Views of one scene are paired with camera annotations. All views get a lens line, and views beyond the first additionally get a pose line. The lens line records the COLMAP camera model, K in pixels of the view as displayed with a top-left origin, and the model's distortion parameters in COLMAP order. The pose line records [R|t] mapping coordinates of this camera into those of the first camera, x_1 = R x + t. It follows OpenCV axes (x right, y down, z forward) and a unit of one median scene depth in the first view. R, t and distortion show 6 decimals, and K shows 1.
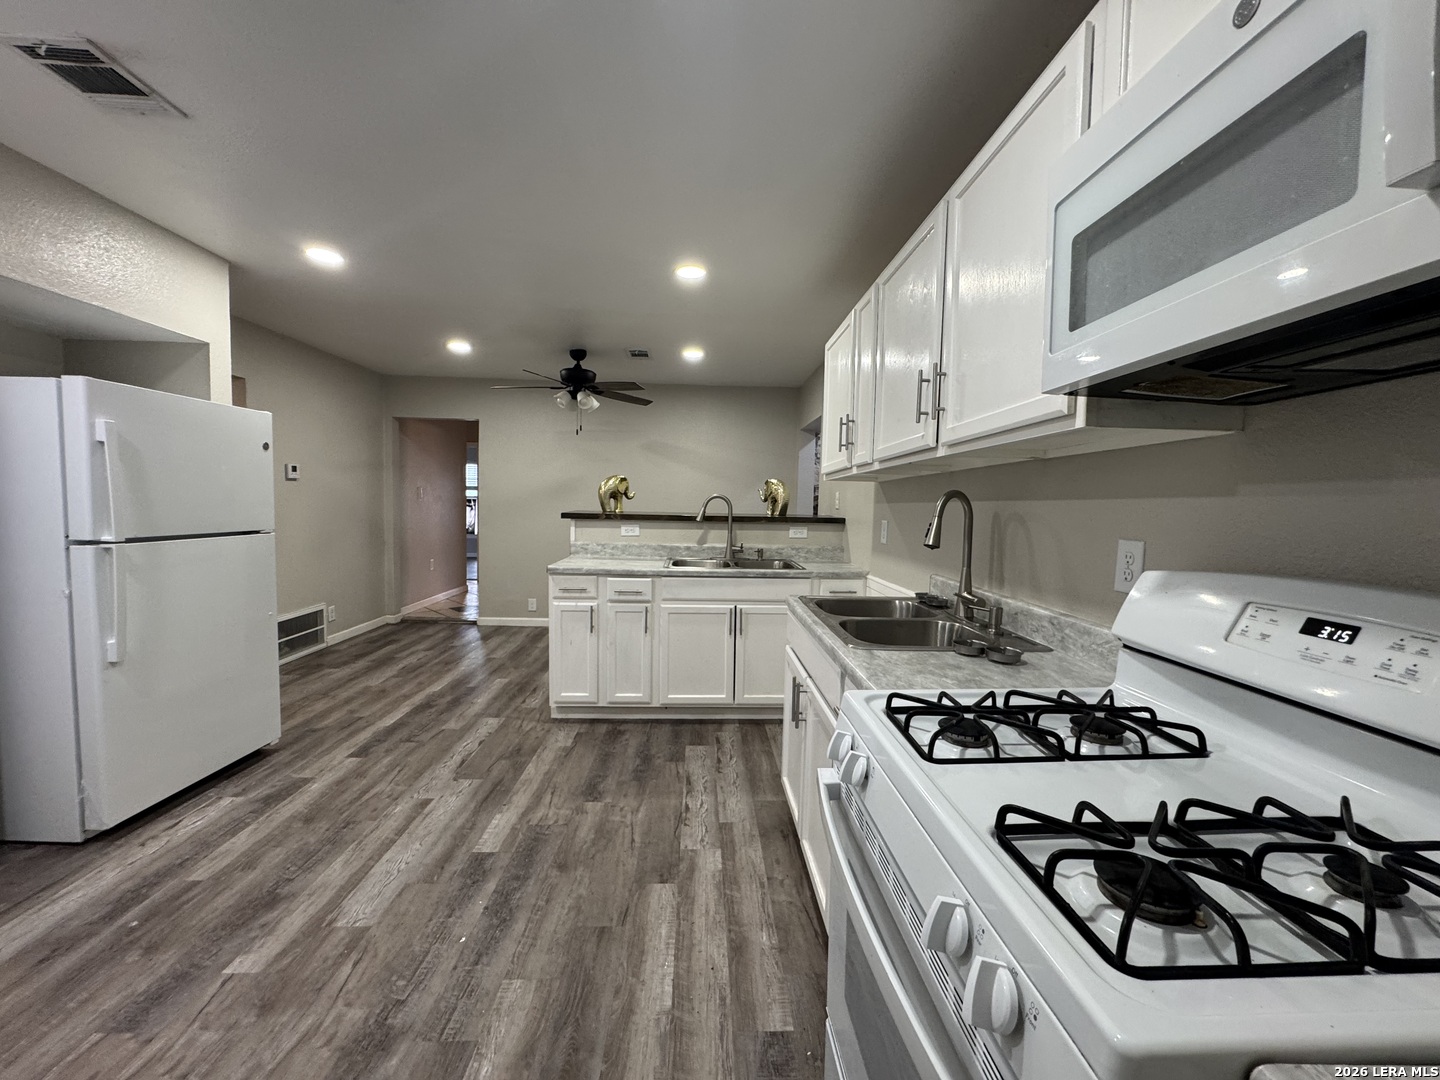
lens RADIAL K [[574.7, 0, 720.0], [0, 574.7, 540.0], [0, 0, 1]] dist [-0.002550, 0.000255]
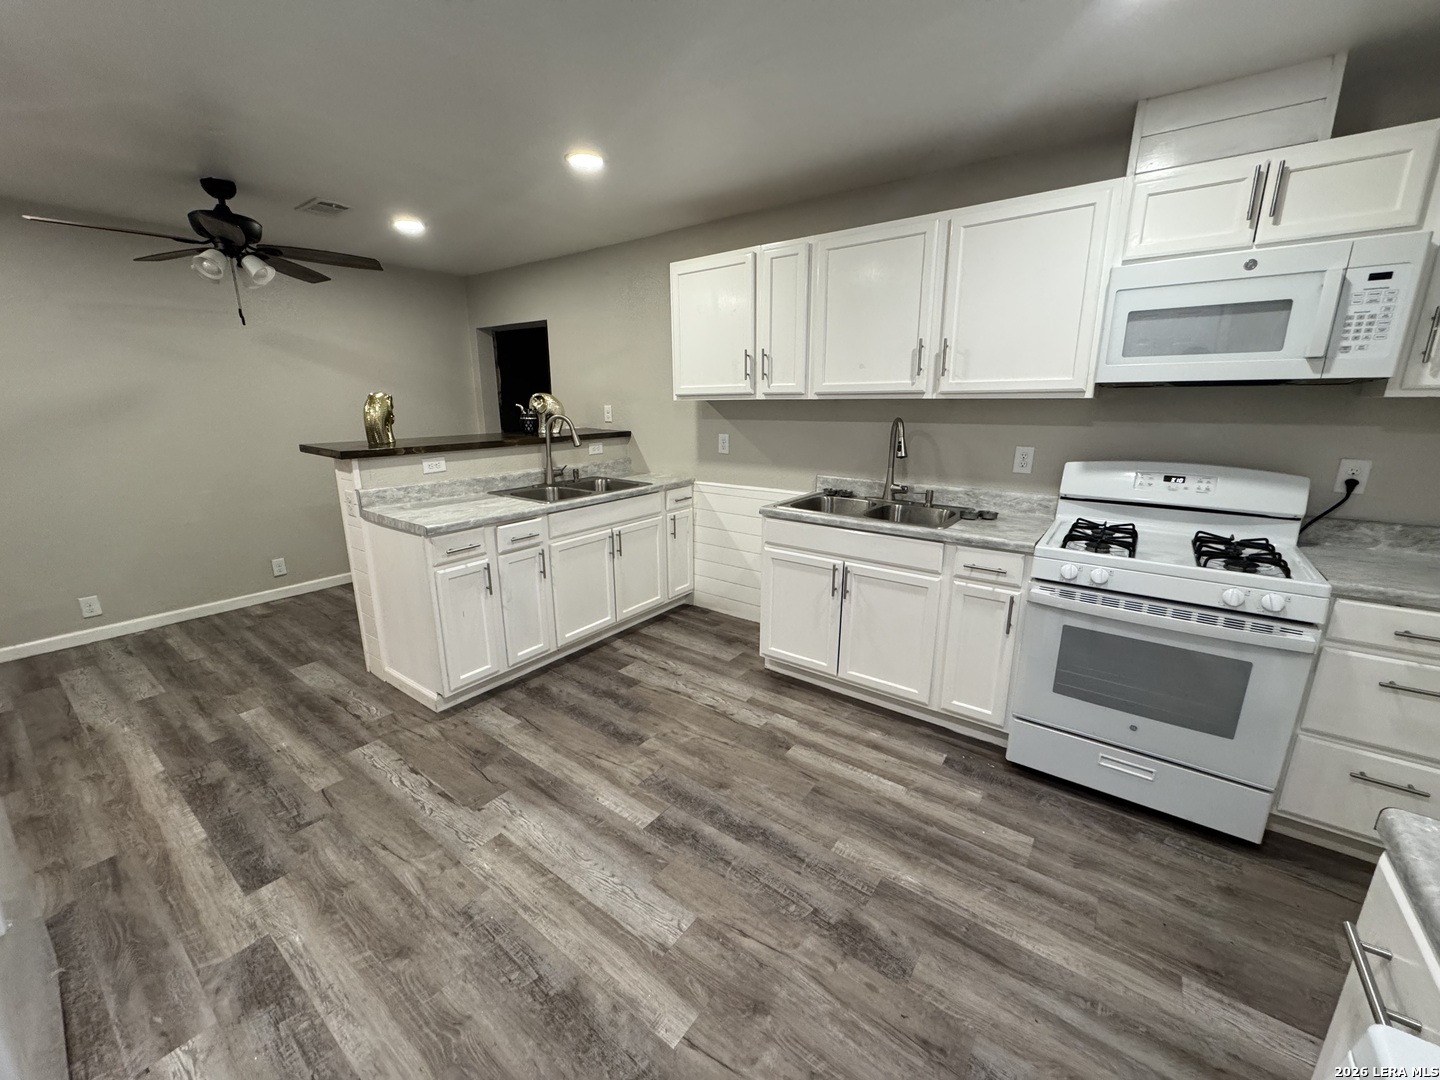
lens RADIAL K [[572.5, 0, 720.0], [0, 572.5, 540.0], [0, 0, 1]] dist [0.000317, 0.000135]
pose [[0.624499, -0.212336, 0.751608, -0.834608], [0.063740, 0.972980, 0.221915, -0.105943], [-0.778420, -0.090678, 0.621160, 0.310313]]
